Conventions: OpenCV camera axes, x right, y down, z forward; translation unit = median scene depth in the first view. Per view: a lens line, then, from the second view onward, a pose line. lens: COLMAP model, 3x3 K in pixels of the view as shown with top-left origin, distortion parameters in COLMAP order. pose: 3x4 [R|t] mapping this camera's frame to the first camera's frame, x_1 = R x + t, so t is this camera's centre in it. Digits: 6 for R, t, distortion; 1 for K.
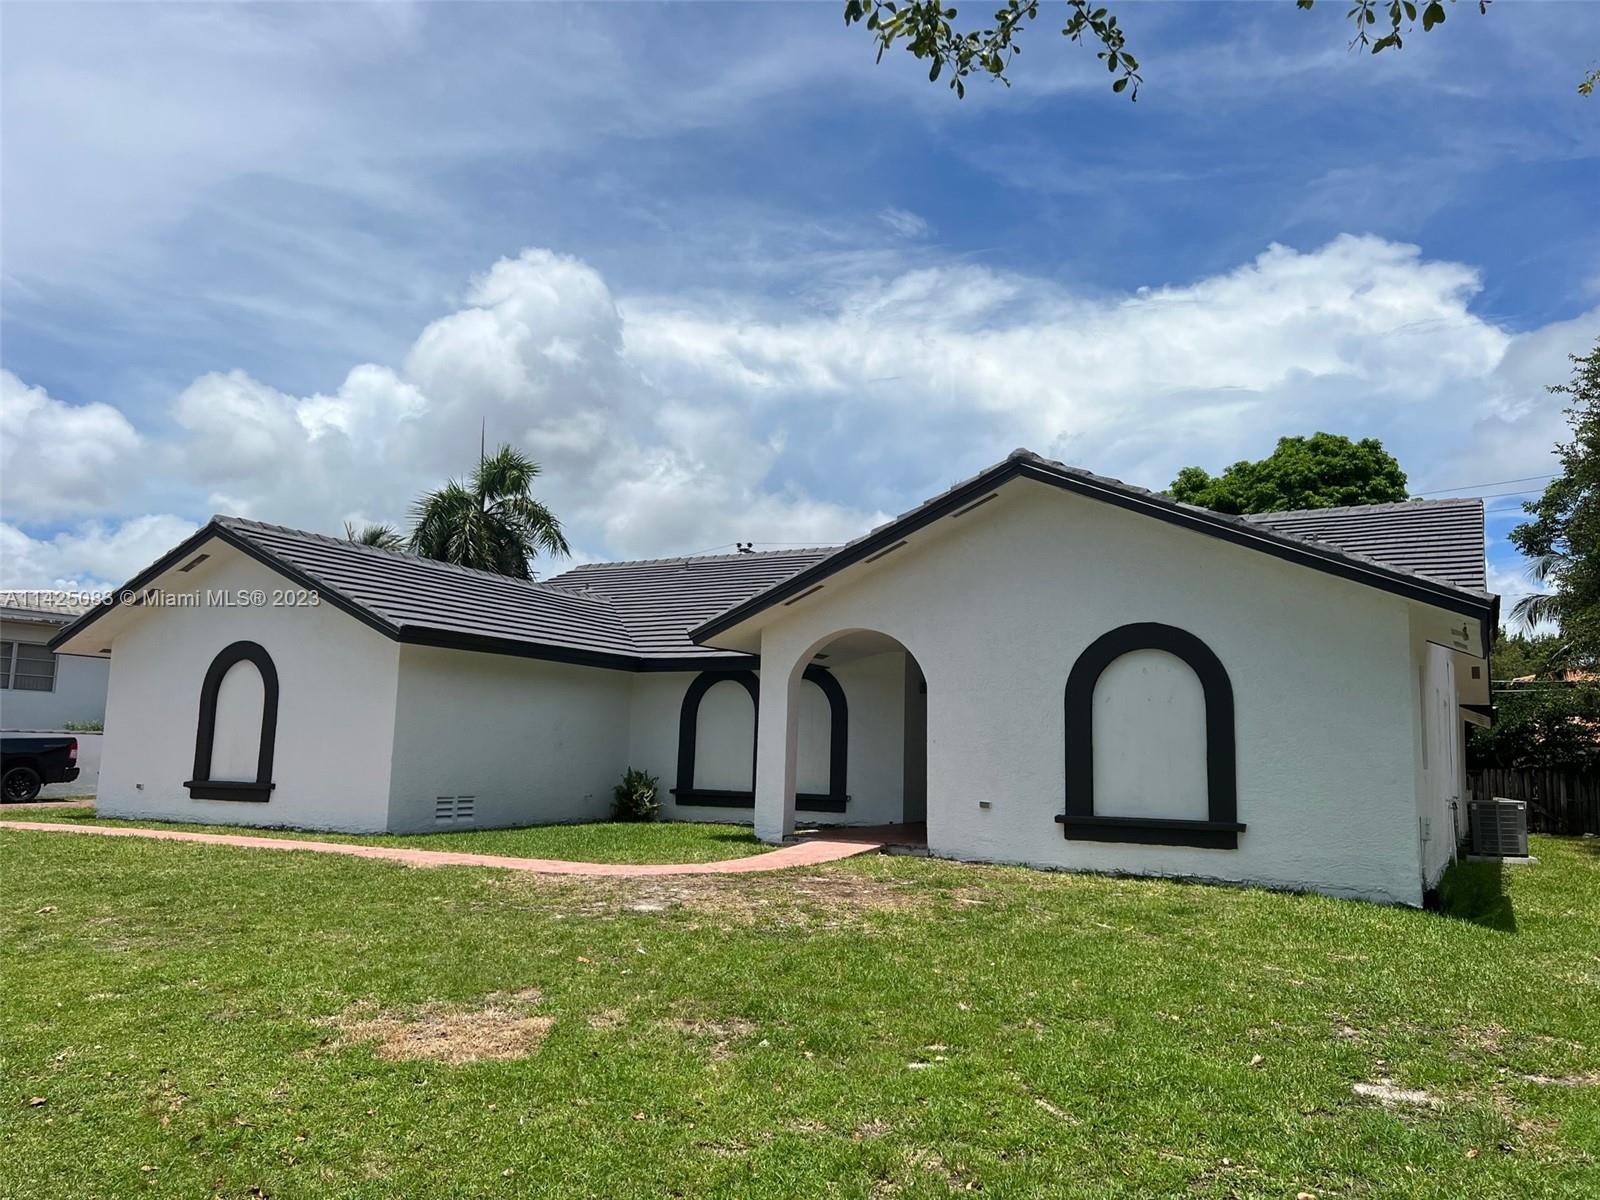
lens RADIAL K [[1199.9, 0, 804.9], [0, 1199.9, 618.5], [0, 0, 1]] dist [0.076337, -0.082599]
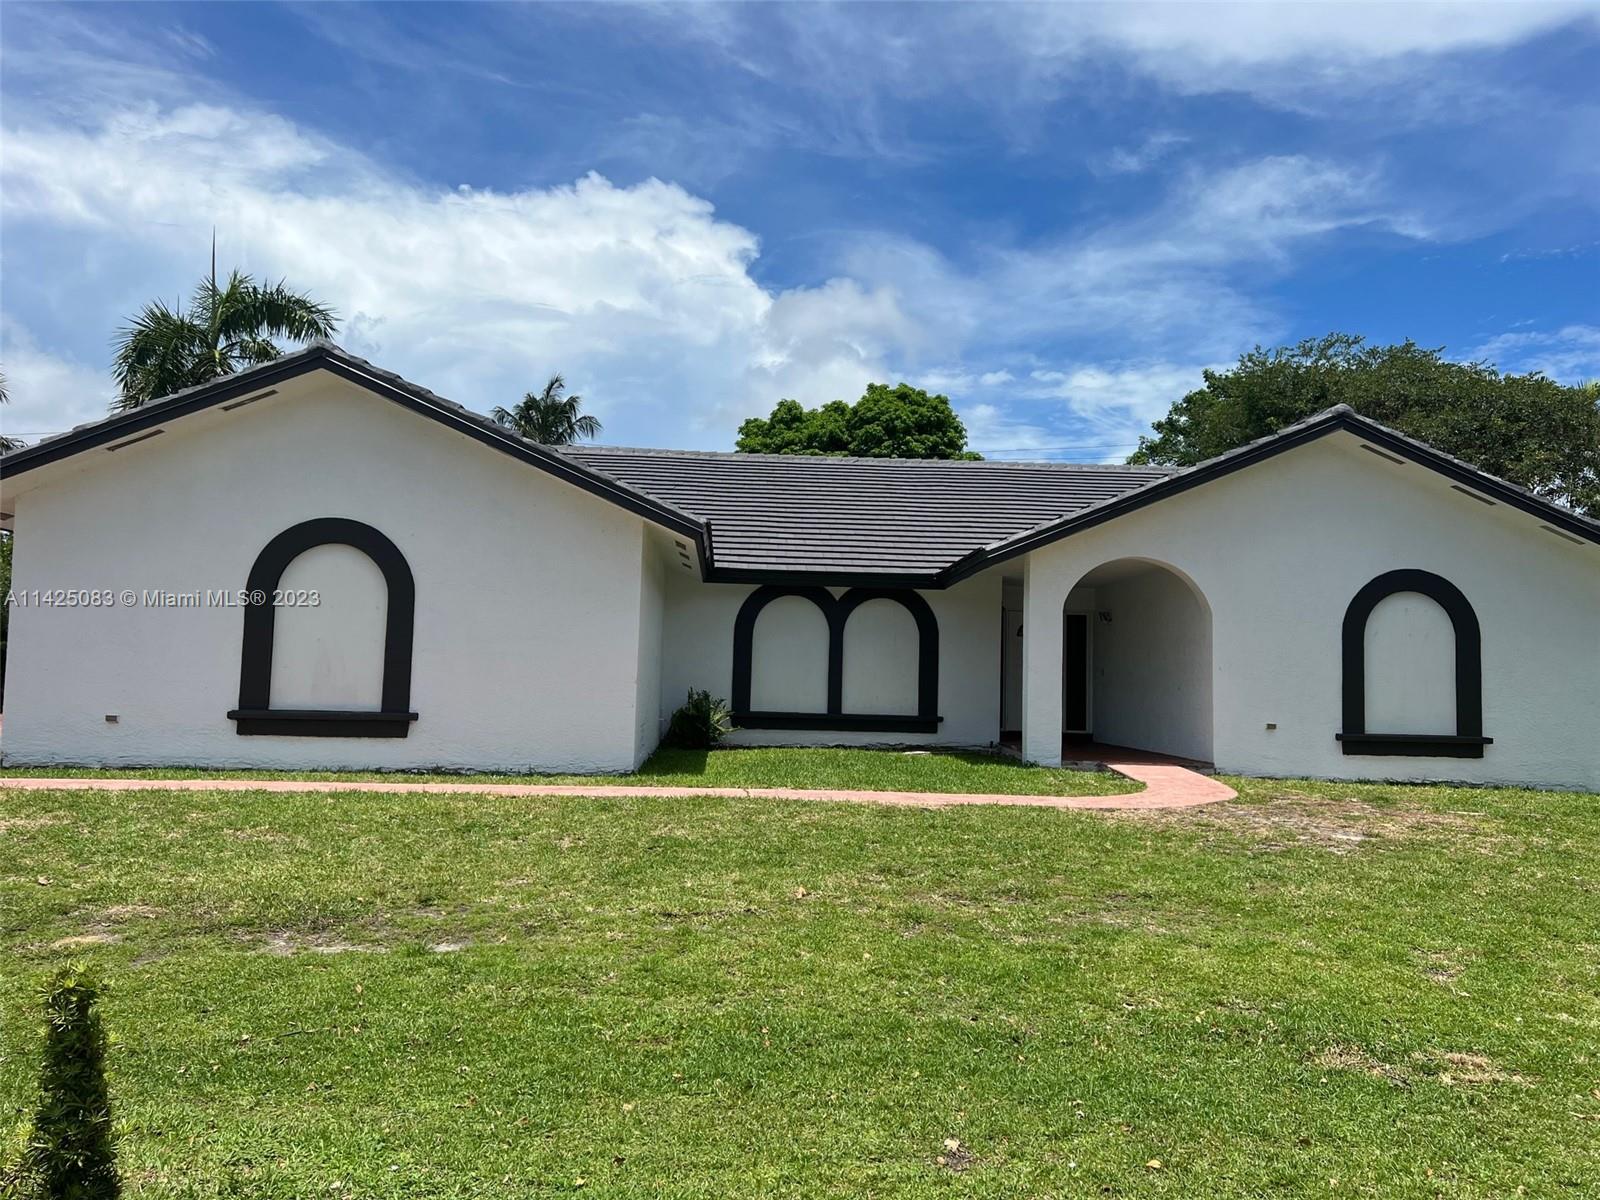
lens RADIAL K [[1199.9, 0, 804.9], [0, 1199.9, 618.5], [0, 0, 1]] dist [0.076337, -0.082599]
pose [[0.841581, 0.026669, 0.539473, -0.427512], [-0.067929, 0.996076, 0.056729, 0.011953], [-0.535843, -0.084388, 0.840090, 0.160378]]
